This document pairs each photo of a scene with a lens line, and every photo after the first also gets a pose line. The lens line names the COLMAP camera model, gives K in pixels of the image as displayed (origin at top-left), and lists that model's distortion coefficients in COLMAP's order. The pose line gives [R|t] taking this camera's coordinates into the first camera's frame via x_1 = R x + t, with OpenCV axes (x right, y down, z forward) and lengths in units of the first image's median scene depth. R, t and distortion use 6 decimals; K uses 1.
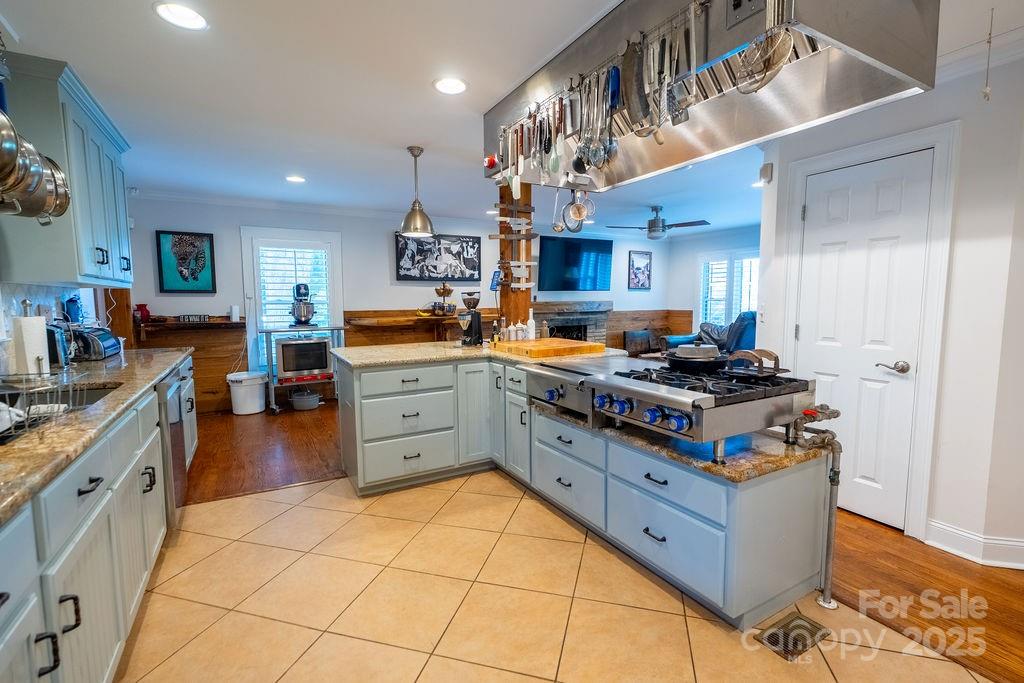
lens RADIAL K [[452.9, 0, 508.0], [0, 452.9, 338.7], [0, 0, 1]] dist [0.007625, 0.000591]
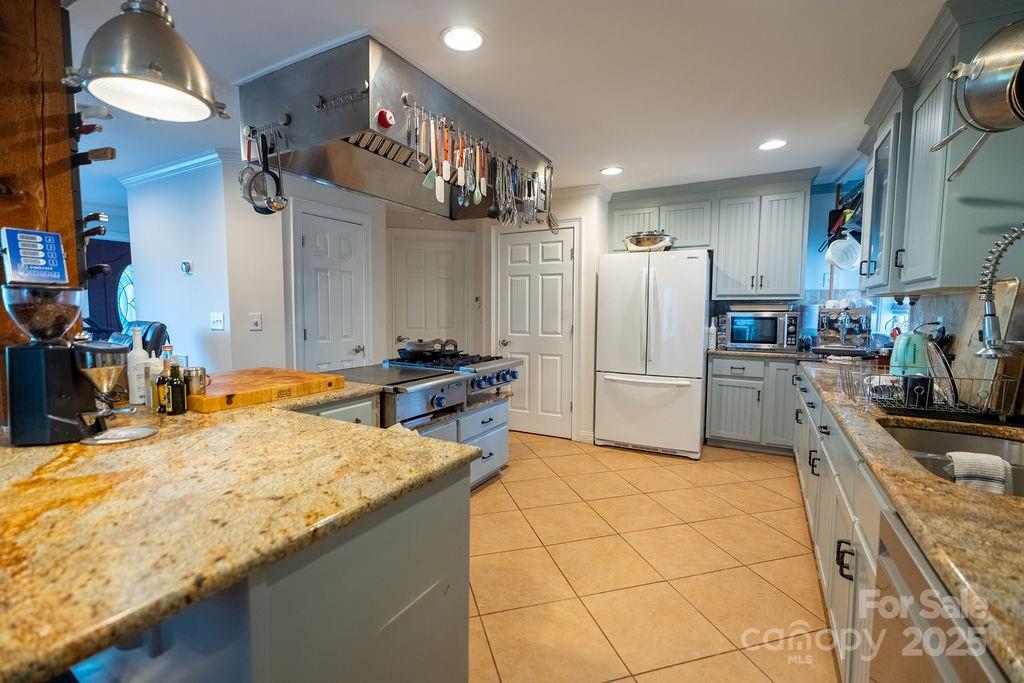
lens RADIAL K [[450.3, 0, 511.5], [0, 450.3, 341.1], [0, 0, 1]] dist [0.001114, 0.000163]
pose [[-0.524886, -0.065938, 0.848615, -0.312124], [0.068784, 0.990448, 0.119503, -0.045664], [-0.848389, 0.121096, -0.515337, 0.506318]]
